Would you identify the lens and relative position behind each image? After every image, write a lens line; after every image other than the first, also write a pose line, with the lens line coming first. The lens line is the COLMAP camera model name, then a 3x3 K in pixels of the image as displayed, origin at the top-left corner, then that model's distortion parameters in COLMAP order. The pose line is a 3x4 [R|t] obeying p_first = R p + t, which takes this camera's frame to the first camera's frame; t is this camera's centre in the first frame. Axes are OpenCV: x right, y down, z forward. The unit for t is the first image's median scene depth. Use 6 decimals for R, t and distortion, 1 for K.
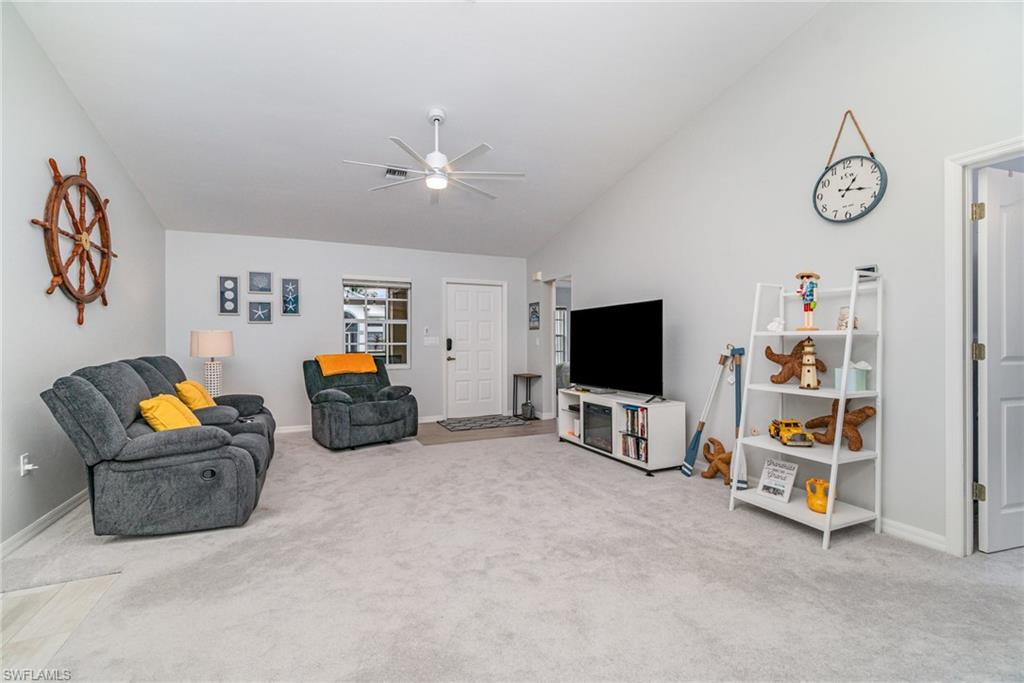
lens RADIAL K [[446.7, 0, 506.3], [0, 446.7, 338.8], [0, 0, 1]] dist [0.003702, 0.000555]
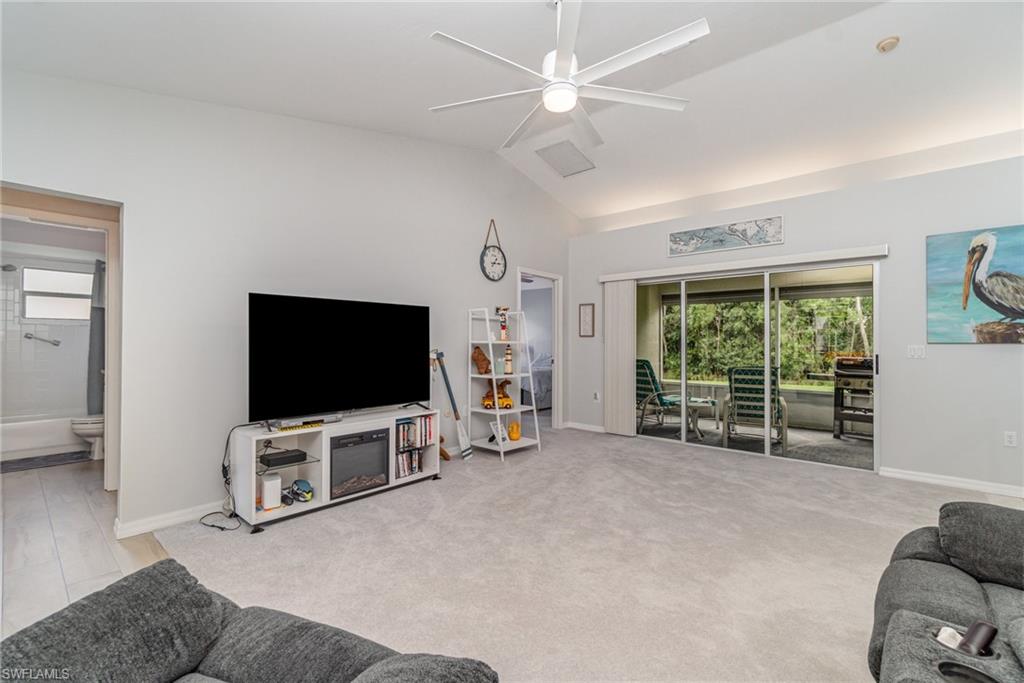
lens RADIAL K [[446.7, 0, 513.6], [0, 446.7, 342.6], [0, 0, 1]] dist [0.003702, 0.000555]
pose [[-0.430089, 0.004046, 0.902778, -0.659634], [-0.008079, 0.999933, -0.008331, 0.002137], [-0.902750, -0.010877, -0.430027, 1.247466]]
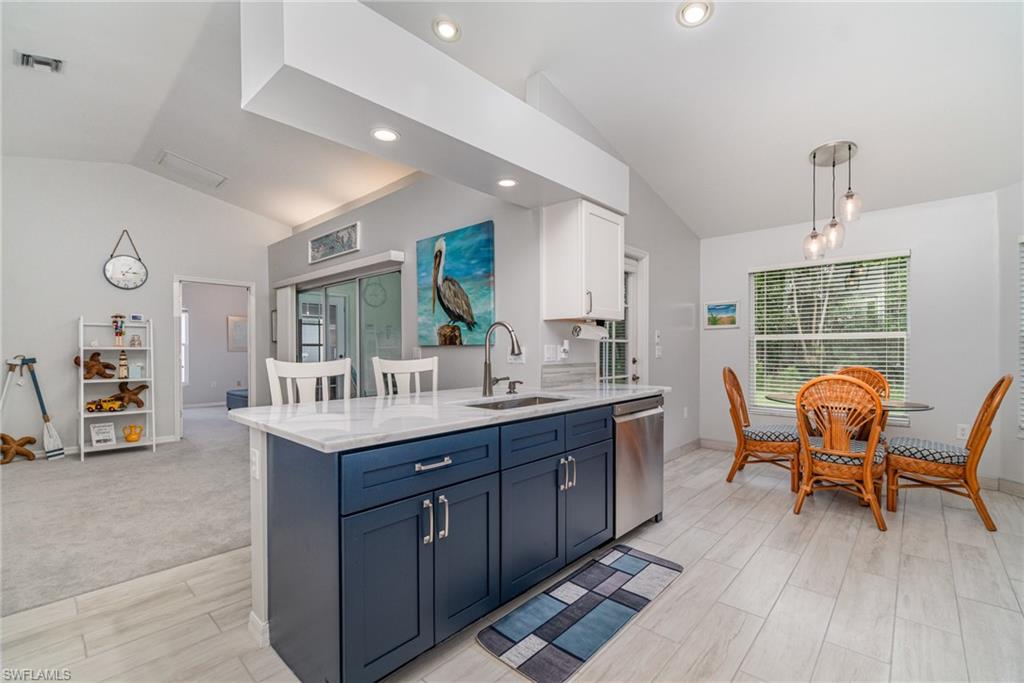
lens RADIAL K [[446.7, 0, 513.8], [0, 446.7, 355.1], [0, 0, 1]] dist [0.003702, 0.000555]
pose [[-0.405820, -0.006088, 0.913933, -1.183241], [-0.000888, 0.999980, 0.006267, 0.002120], [-0.913953, 0.001731, -0.405817, 0.202429]]
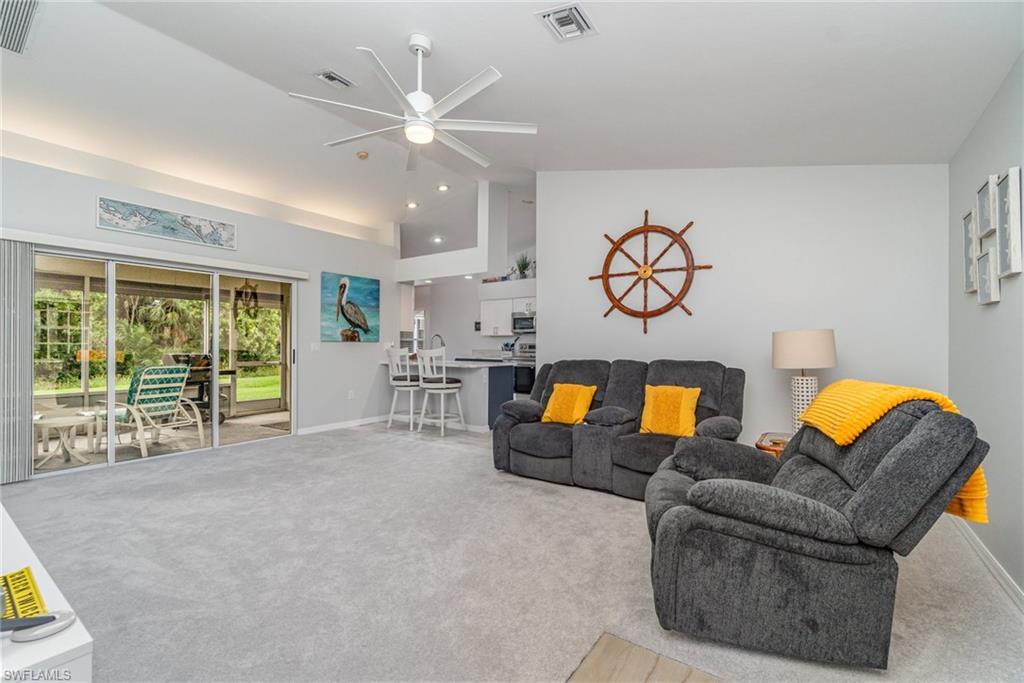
lens RADIAL K [[446.7, 0, 512.9], [0, 446.7, 338.4], [0, 0, 1]] dist [0.003702, 0.000555]
pose [[-0.849552, -0.007240, -0.527456, 0.097894], [0.002205, 0.999848, -0.017276, 0.005851], [0.527501, -0.015840, -0.849407, 1.635258]]
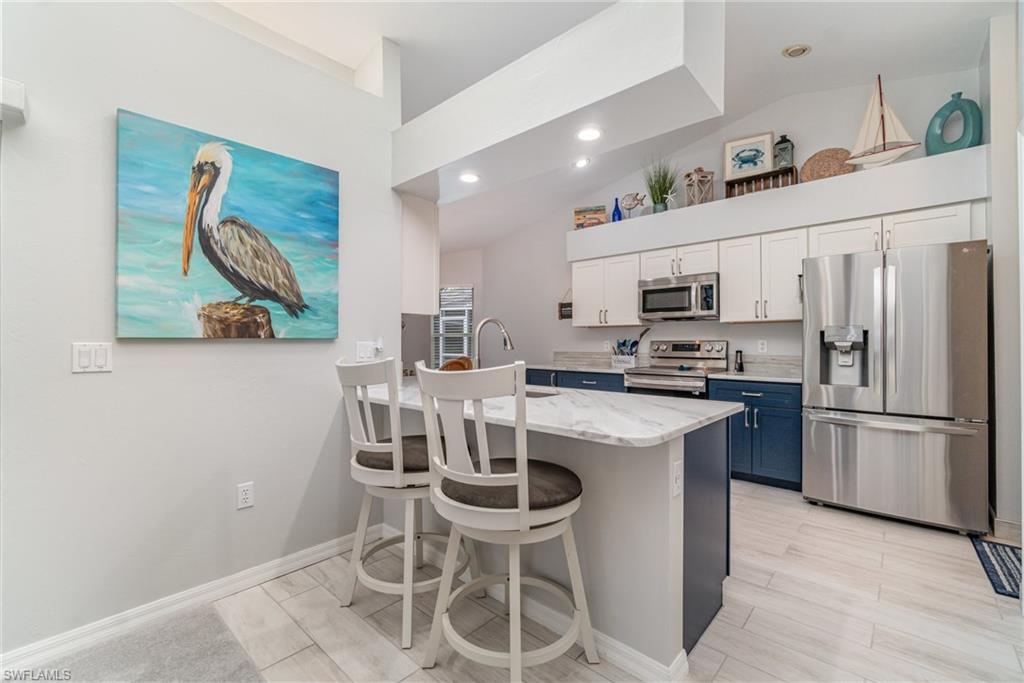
lens RADIAL K [[446.7, 0, 507.7], [0, 446.7, 333.3], [0, 0, 1]] dist [0.003702, 0.000555]
pose [[-0.913205, -0.002961, -0.407489, -0.335755], [0.006913, 0.999717, -0.022755, -0.004007], [0.407441, -0.023597, -0.912927, 0.575166]]
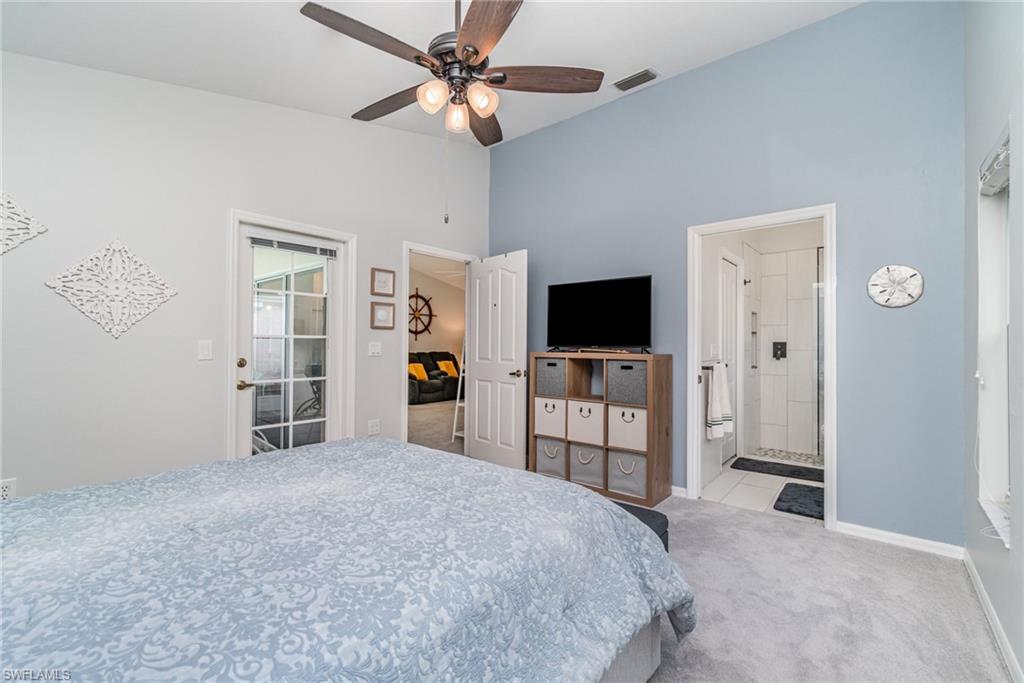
lens RADIAL K [[446.7, 0, 509.3], [0, 446.7, 339.3], [0, 0, 1]] dist [0.003702, 0.000555]
pose [[0.450508, 0.000602, -0.892772, 1.839467], [-0.004475, 0.999989, -0.001584, -0.033430], [0.892761, 0.004709, 0.450505, 0.133510]]
